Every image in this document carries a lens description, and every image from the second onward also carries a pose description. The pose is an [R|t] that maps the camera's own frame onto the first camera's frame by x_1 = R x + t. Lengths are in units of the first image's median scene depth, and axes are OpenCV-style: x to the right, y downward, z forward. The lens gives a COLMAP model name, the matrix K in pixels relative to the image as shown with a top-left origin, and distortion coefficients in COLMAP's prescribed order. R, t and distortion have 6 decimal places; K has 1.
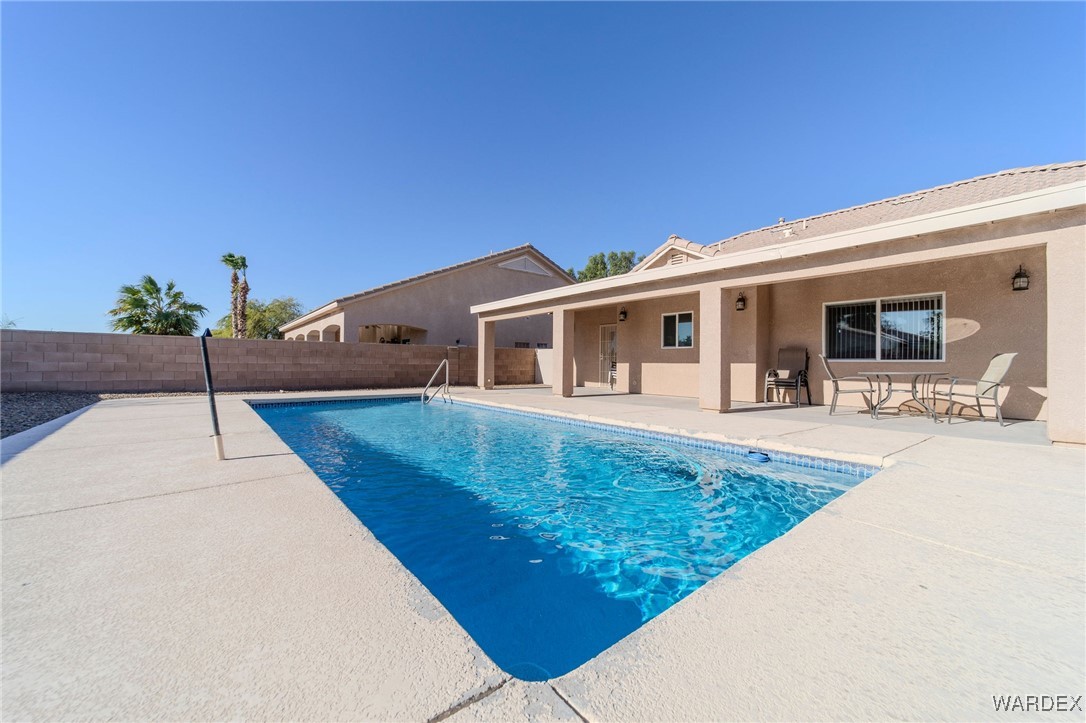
lens RADIAL K [[413.0, 0, 541.2], [0, 413.0, 361.4], [0, 0, 1]] dist [-0.020905, 0.010229]
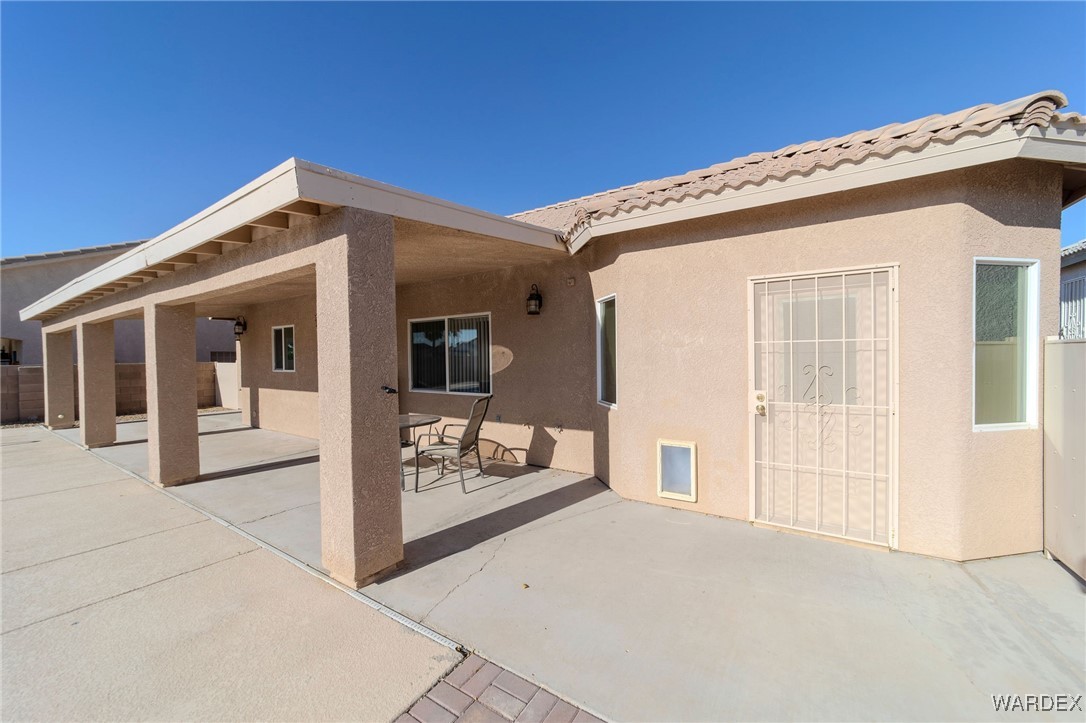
lens RADIAL K [[413.0, 0, 541.2], [0, 413.0, 361.4], [0, 0, 1]] dist [-0.020905, 0.010229]
pose [[0.954757, -0.024266, 0.296394, 0.453452], [0.018951, 0.999604, 0.020790, -0.046776], [-0.296781, -0.014232, 0.954840, 0.089084]]
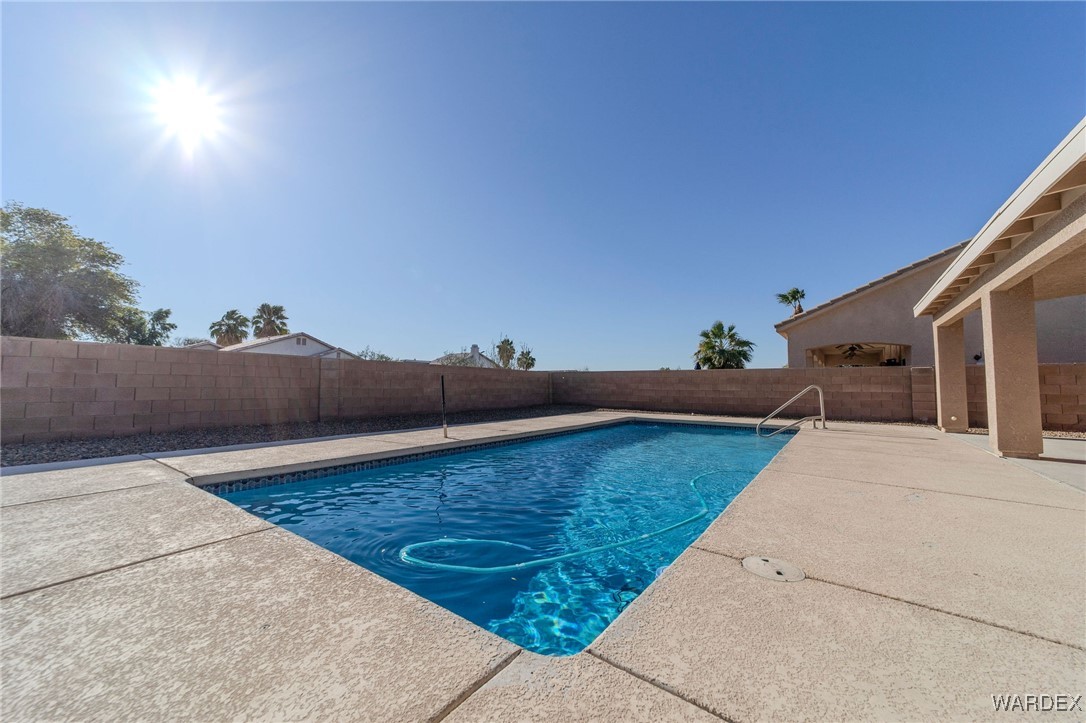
lens RADIAL K [[413.0, 0, 541.2], [0, 413.0, 361.4], [0, 0, 1]] dist [-0.020905, 0.010229]
pose [[0.251120, -0.064200, -0.965825, 0.322871], [-0.000294, 0.997793, -0.066402, 0.001101], [0.967956, 0.016959, 0.250547, 0.234382]]
